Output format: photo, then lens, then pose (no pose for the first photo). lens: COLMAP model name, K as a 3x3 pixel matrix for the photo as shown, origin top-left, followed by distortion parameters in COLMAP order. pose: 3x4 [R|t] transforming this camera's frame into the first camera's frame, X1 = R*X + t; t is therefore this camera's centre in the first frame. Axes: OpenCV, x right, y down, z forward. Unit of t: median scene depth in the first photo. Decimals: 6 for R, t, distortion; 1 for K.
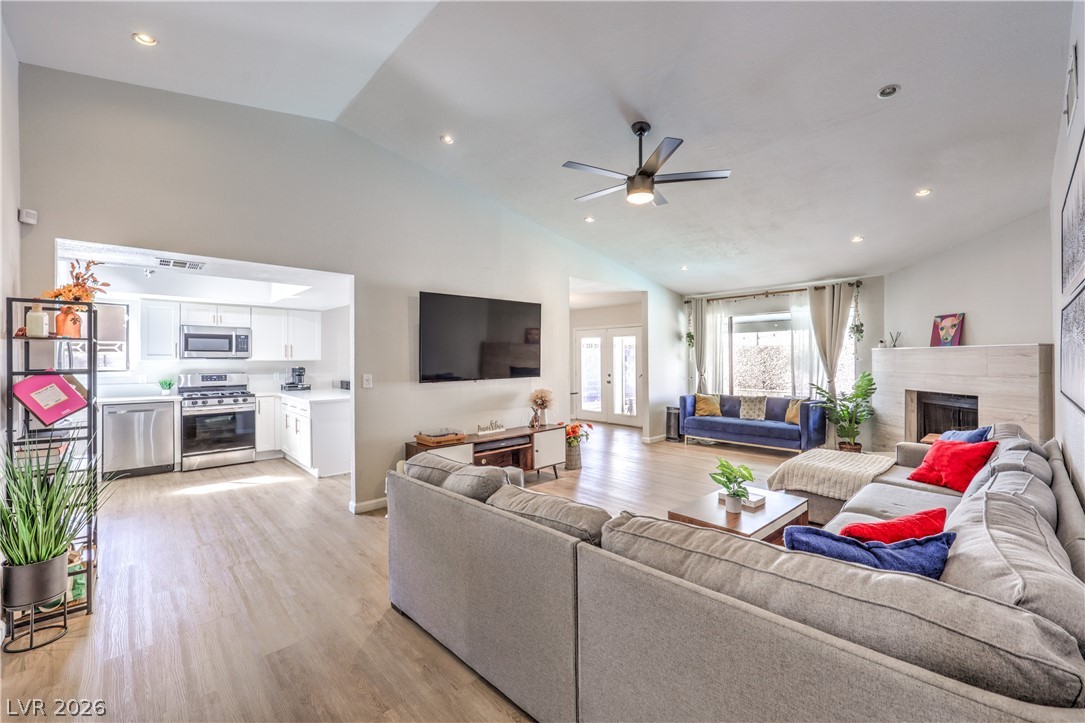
lens RADIAL K [[448.9, 0, 568.0], [0, 448.9, 353.3], [0, 0, 1]] dist [0.000674, 0.000536]
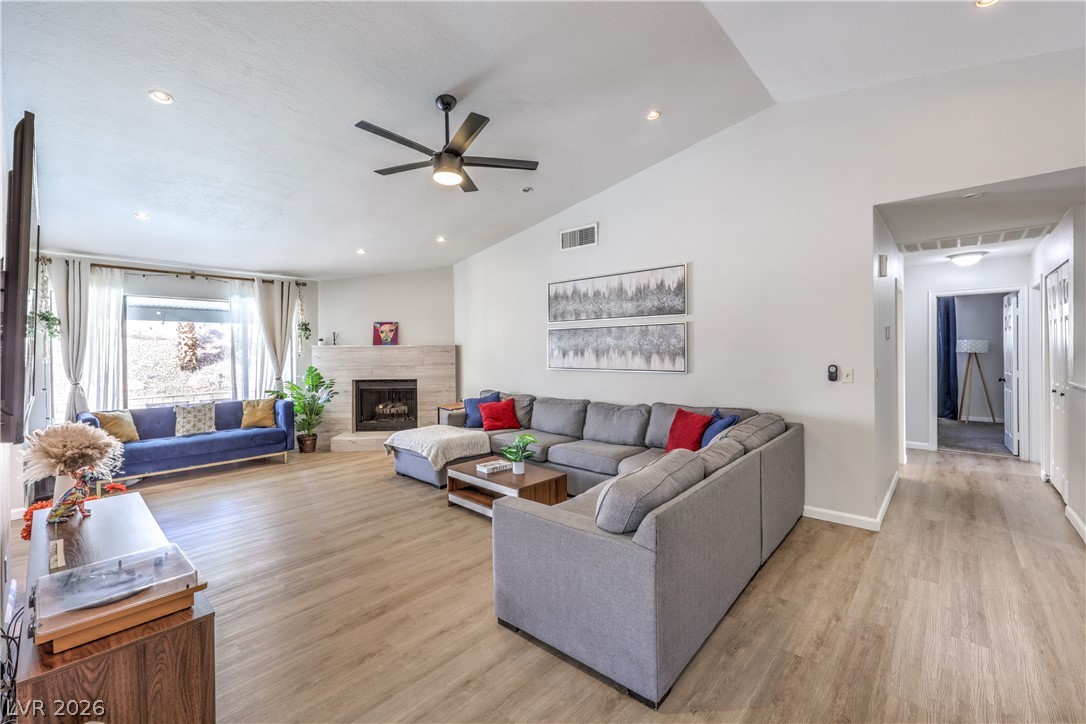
lens RADIAL K [[449.3, 0, 530.8], [0, 449.3, 349.7], [0, 0, 1]] dist [0.000674, 0.000536]
pose [[-0.041780, 0.009641, 0.999080, -0.434466], [-0.002123, 0.999950, -0.009739, 0.008521], [-0.999125, -0.002528, -0.041758, 0.493417]]
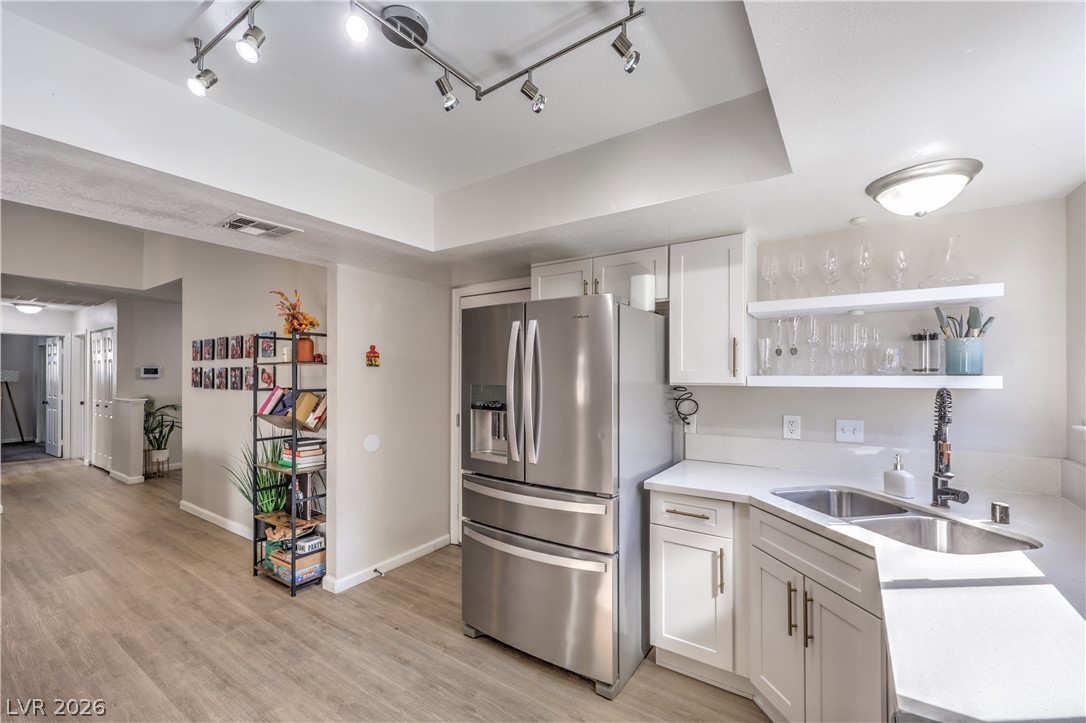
lens RADIAL K [[449.3, 0, 554.4], [0, 449.3, 379.2], [0, 0, 1]] dist [0.000674, 0.000536]
pose [[-0.979913, 0.003580, -0.199391, -0.649940], [0.004657, 0.999977, -0.004934, 0.009781], [0.199369, -0.005764, -0.979908, 0.957662]]
